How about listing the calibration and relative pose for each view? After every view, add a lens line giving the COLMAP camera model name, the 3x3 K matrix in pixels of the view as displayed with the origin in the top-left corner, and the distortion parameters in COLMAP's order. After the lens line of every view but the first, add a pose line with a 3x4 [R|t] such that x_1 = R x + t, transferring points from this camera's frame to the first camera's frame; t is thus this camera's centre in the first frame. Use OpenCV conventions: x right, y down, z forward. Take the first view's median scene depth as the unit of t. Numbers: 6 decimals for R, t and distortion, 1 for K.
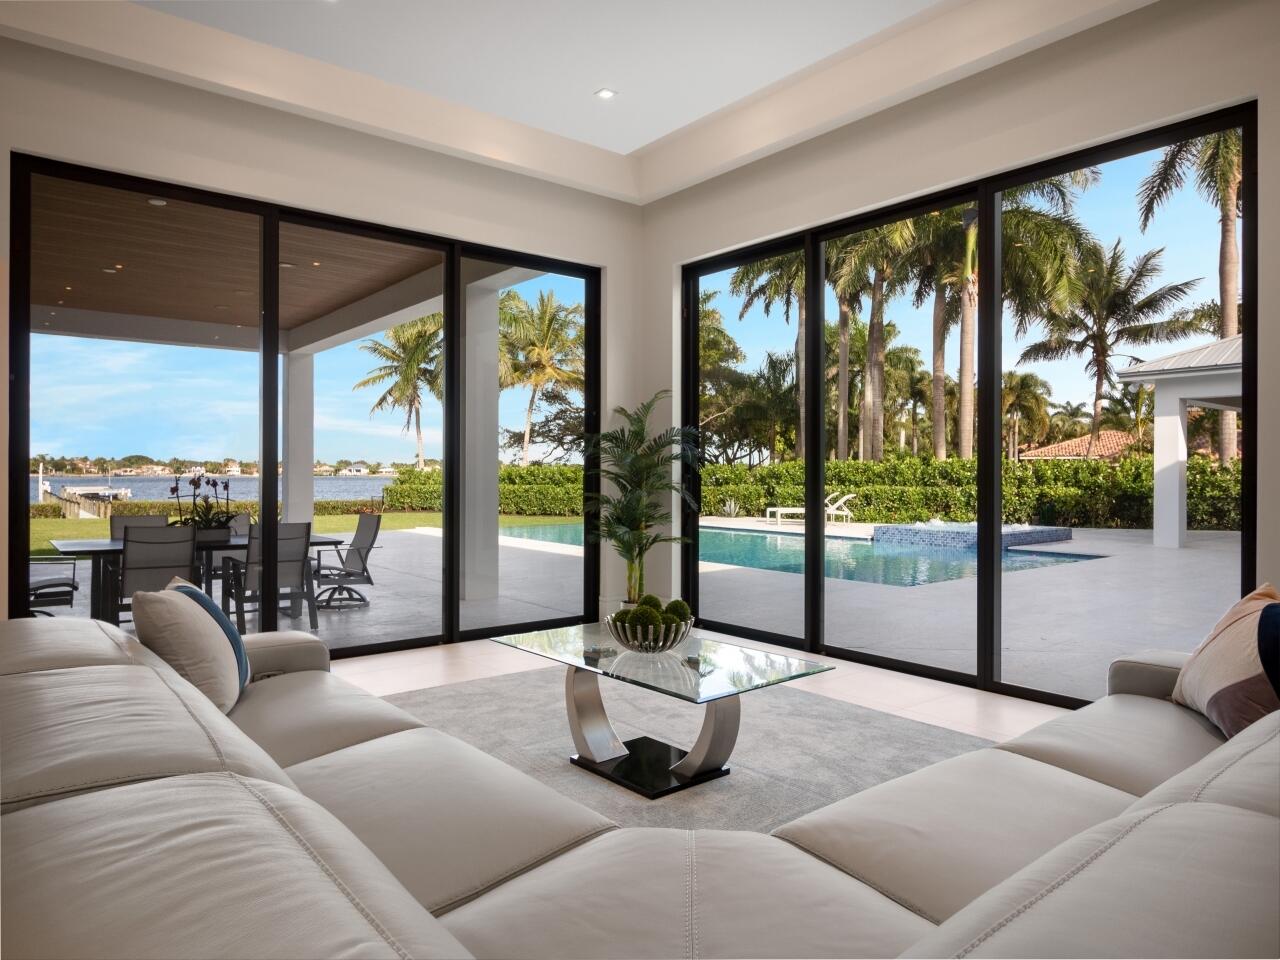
lens RADIAL K [[838.8, 0, 631.0], [0, 838.8, 479.7], [0, 0, 1]] dist [-0.003730, -0.002507]
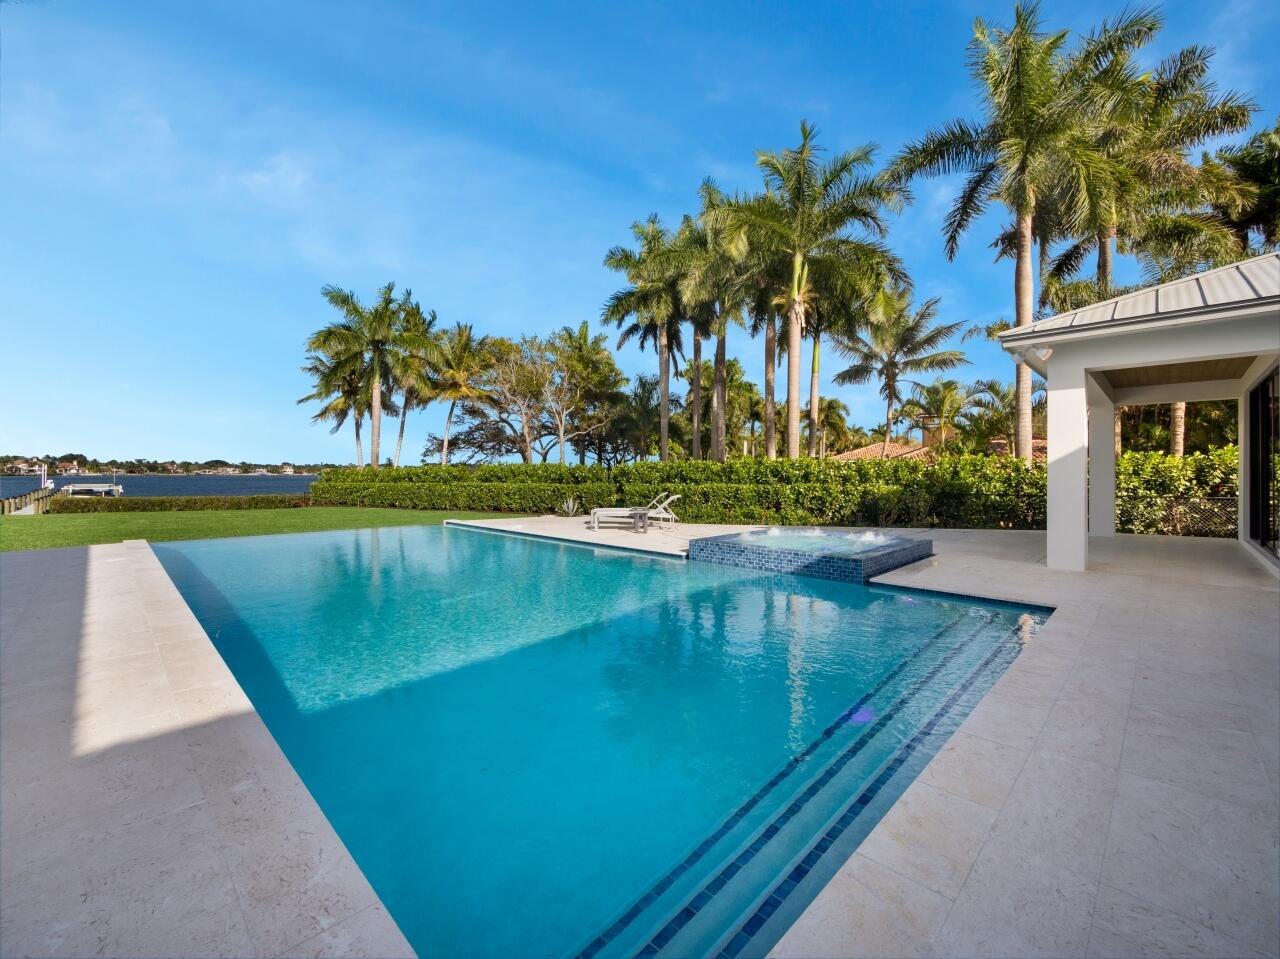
lens RADIAL K [[540.3, 0, 635.8], [0, 540.3, 473.7], [0, 0, 1]] dist [-0.004284, -0.000670]
pose [[0.994173, -0.001255, 0.107785, 0.102326], [0.001883, 0.999982, -0.005719, -0.001473], [-0.107776, 0.005888, 0.994158, 0.278799]]
